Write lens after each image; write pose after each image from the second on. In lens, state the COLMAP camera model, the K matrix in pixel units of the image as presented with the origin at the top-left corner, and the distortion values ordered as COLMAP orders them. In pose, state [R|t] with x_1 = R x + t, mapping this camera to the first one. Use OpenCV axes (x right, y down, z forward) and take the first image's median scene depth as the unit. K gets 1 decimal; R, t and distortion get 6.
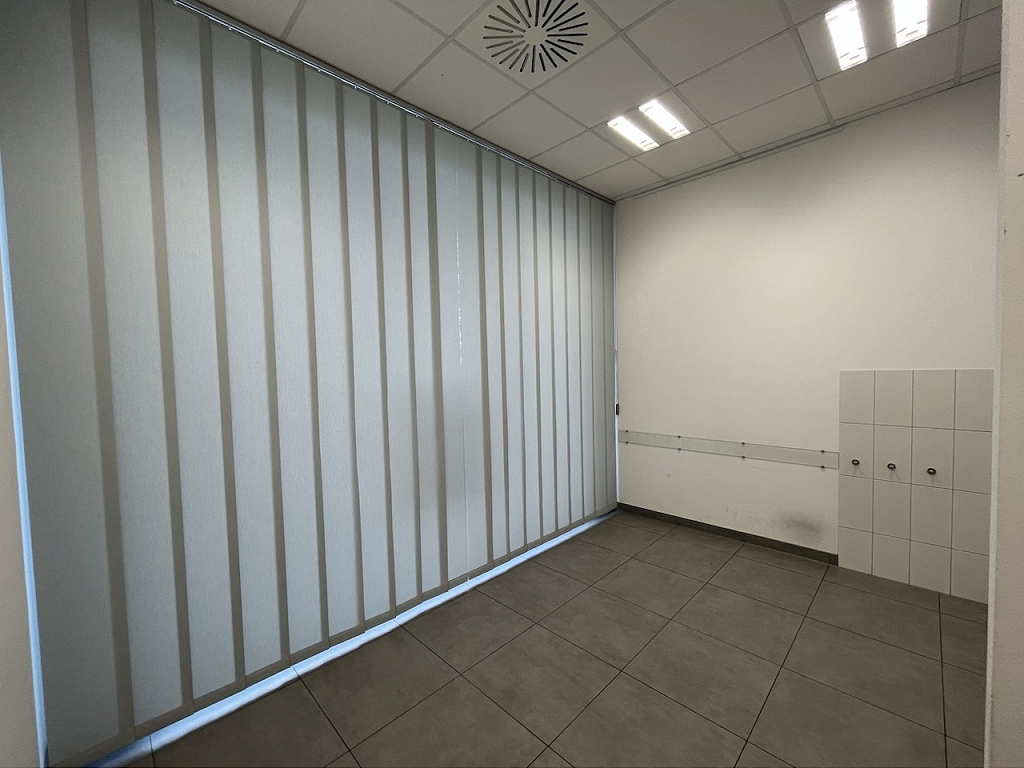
lens RADIAL K [[416.9, 0, 512.0], [0, 416.9, 384.0], [0, 0, 1]] dist [-0.023254, 0.000168]
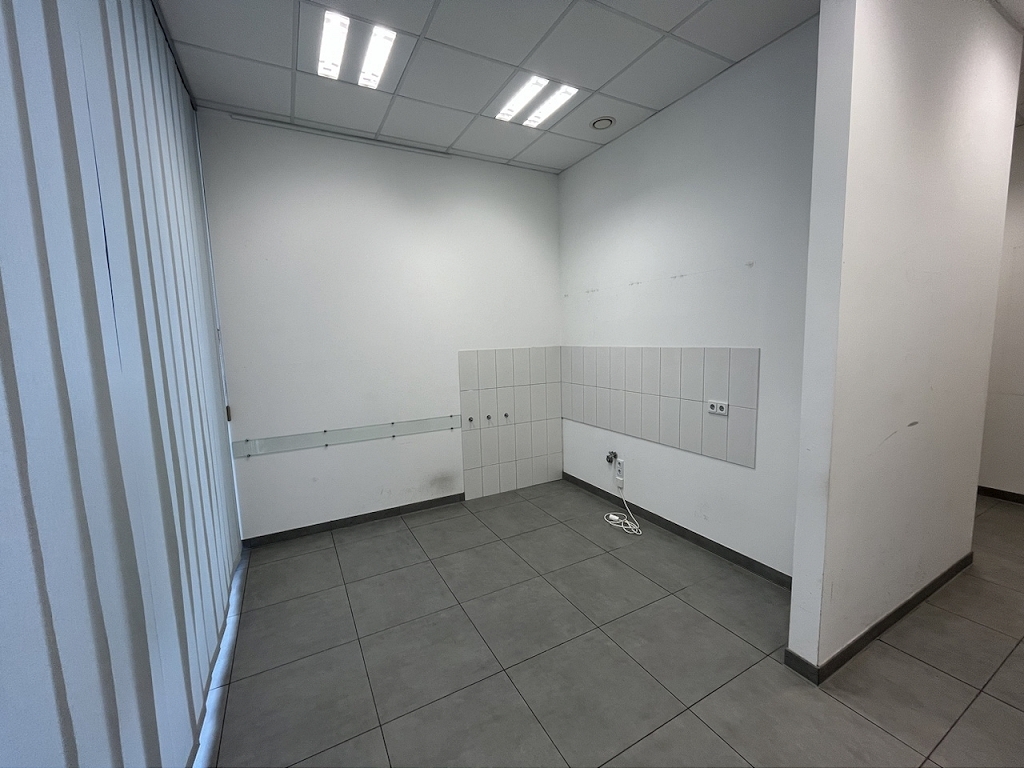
lens RADIAL K [[416.4, 0, 512.0], [0, 416.4, 384.0], [0, 0, 1]] dist [0.002287, 0.000039]
pose [[0.279903, -0.096381, 0.955178, -0.381585], [0.063088, 0.994644, 0.081876, -0.024418], [-0.957953, 0.037343, 0.284485, 0.444751]]
